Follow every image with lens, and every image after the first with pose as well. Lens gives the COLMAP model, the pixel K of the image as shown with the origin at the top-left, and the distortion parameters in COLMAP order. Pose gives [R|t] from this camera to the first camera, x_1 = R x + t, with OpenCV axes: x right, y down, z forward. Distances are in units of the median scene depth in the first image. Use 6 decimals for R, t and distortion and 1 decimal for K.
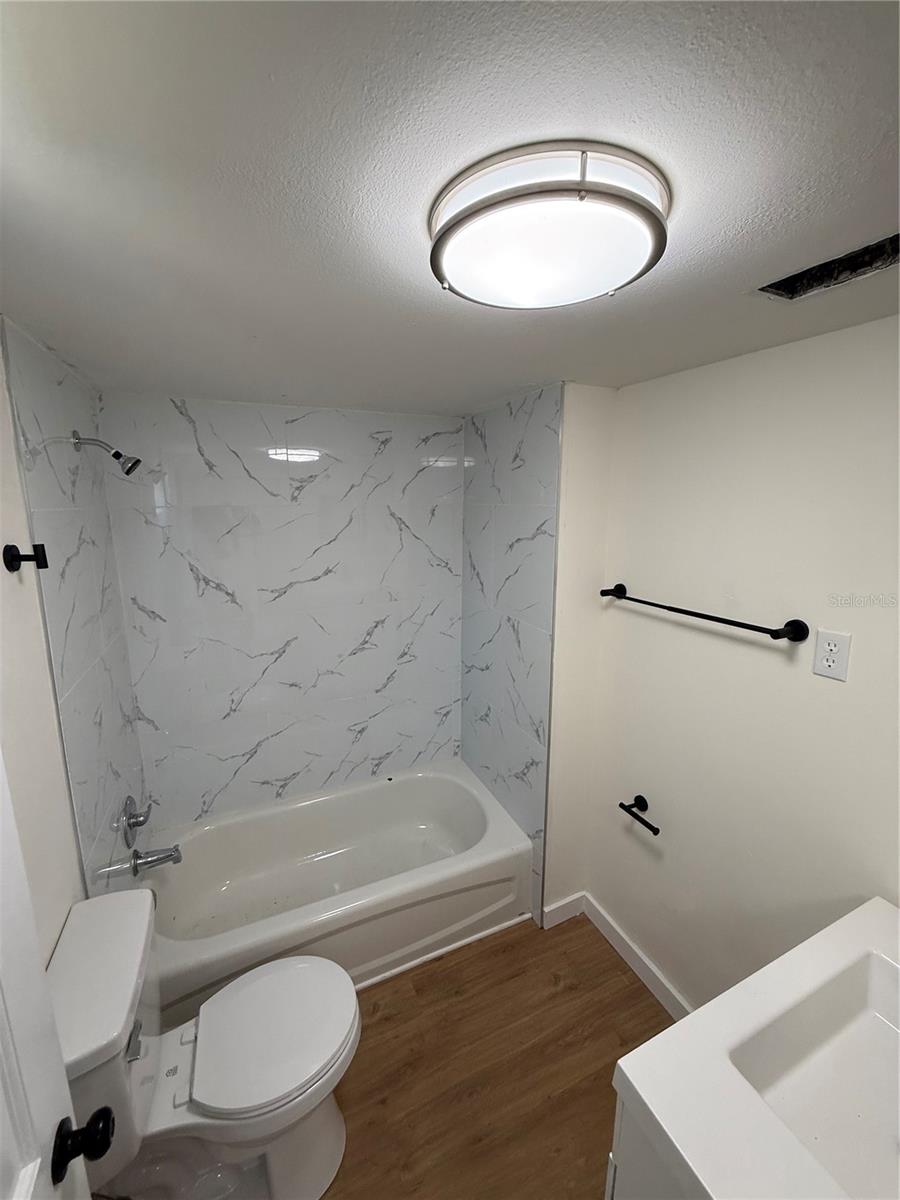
lens RADIAL K [[477.1, 0, 452.0], [0, 477.1, 598.6], [0, 0, 1]] dist [-0.001295, 0.000609]
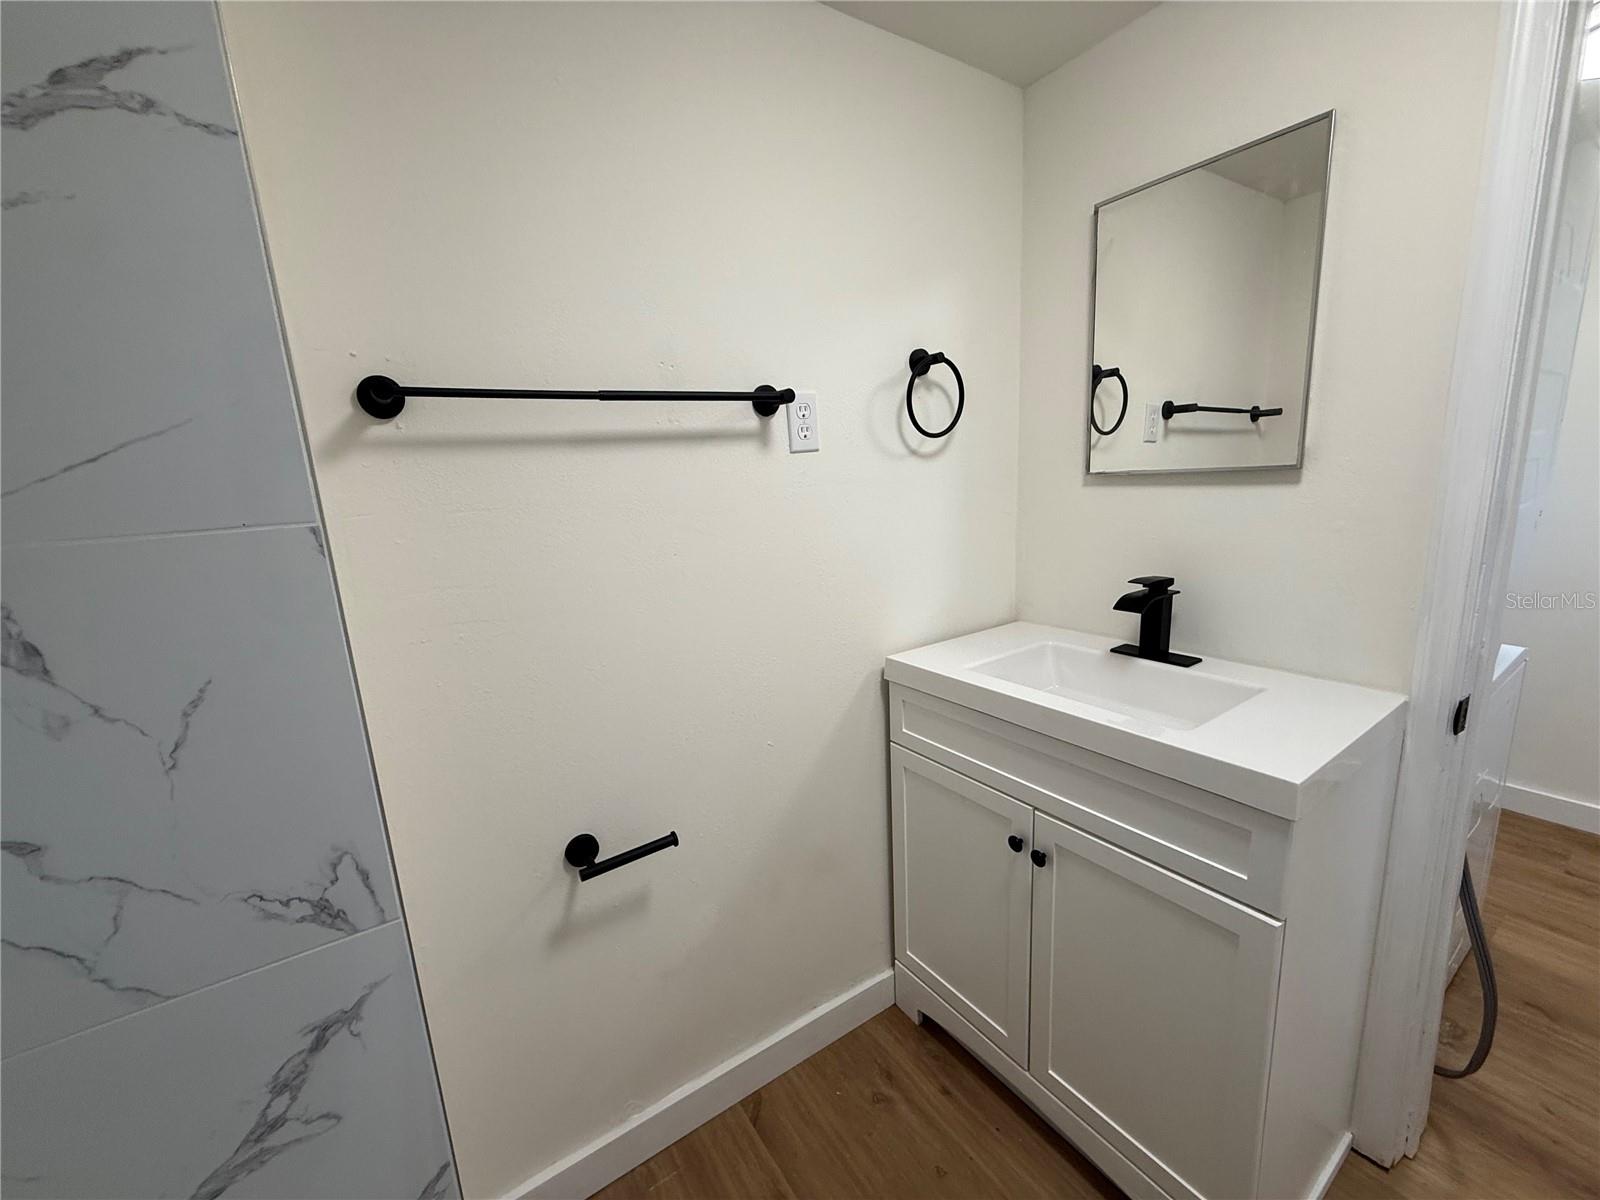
lens RADIAL K [[638.9, 0, 798.2], [0, 638.9, 592.6], [0, 0, 1]] dist [-0.001635, 0.000084]
pose [[-0.167201, -0.181685, 0.969038, -0.208945], [0.244740, 0.944461, 0.219305, 0.099197], [-0.955063, 0.273831, -0.113450, 0.791288]]
